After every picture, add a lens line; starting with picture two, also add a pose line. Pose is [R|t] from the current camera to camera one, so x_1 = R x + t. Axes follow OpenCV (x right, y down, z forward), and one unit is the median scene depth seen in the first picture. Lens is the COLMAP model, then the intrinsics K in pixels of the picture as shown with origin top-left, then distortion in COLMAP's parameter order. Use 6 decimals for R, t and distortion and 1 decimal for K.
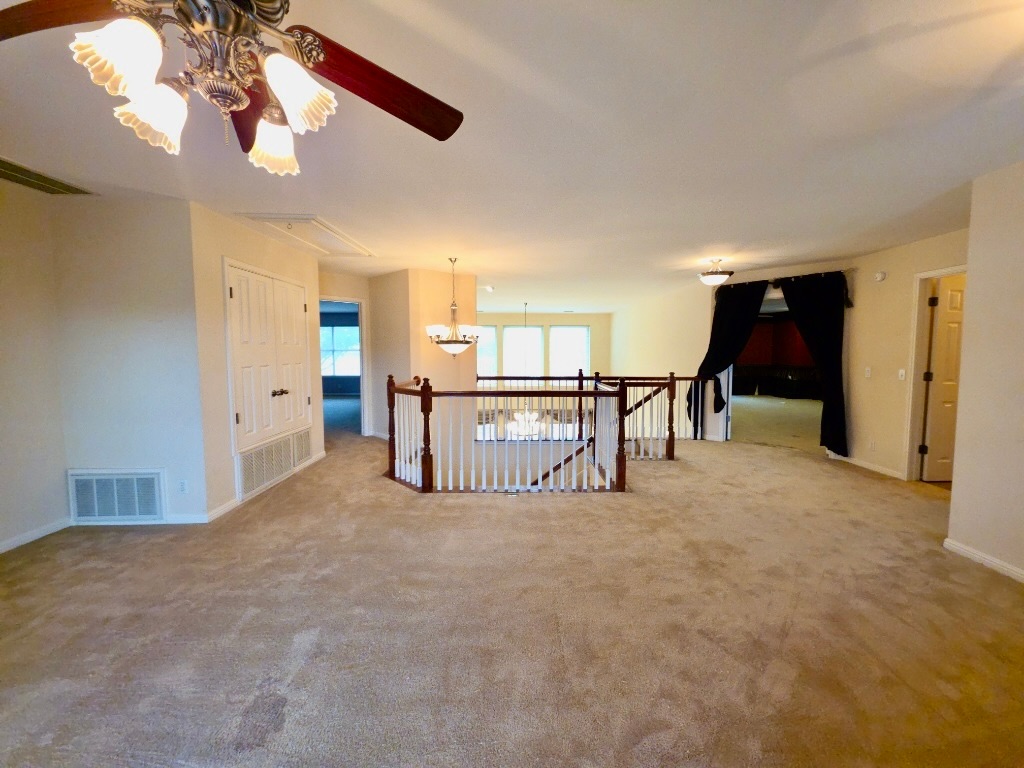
lens RADIAL K [[416.6, 0, 519.4], [0, 416.6, 377.2], [0, 0, 1]] dist [0.021172, -0.011002]
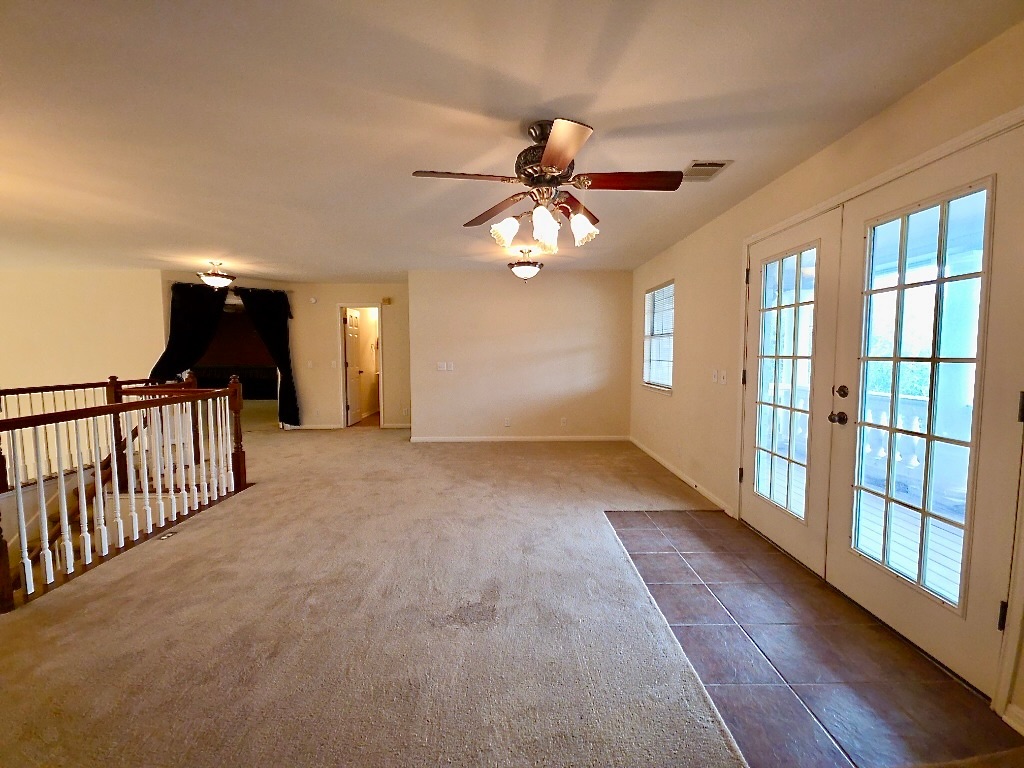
lens RADIAL K [[416.6, 0, 519.4], [0, 416.6, 377.2], [0, 0, 1]] dist [0.021172, -0.011002]
pose [[-0.022510, -0.060106, 0.997938, -0.628624], [0.073168, 0.995415, 0.061605, -0.002465], [-0.997066, 0.074404, -0.018009, 0.284949]]
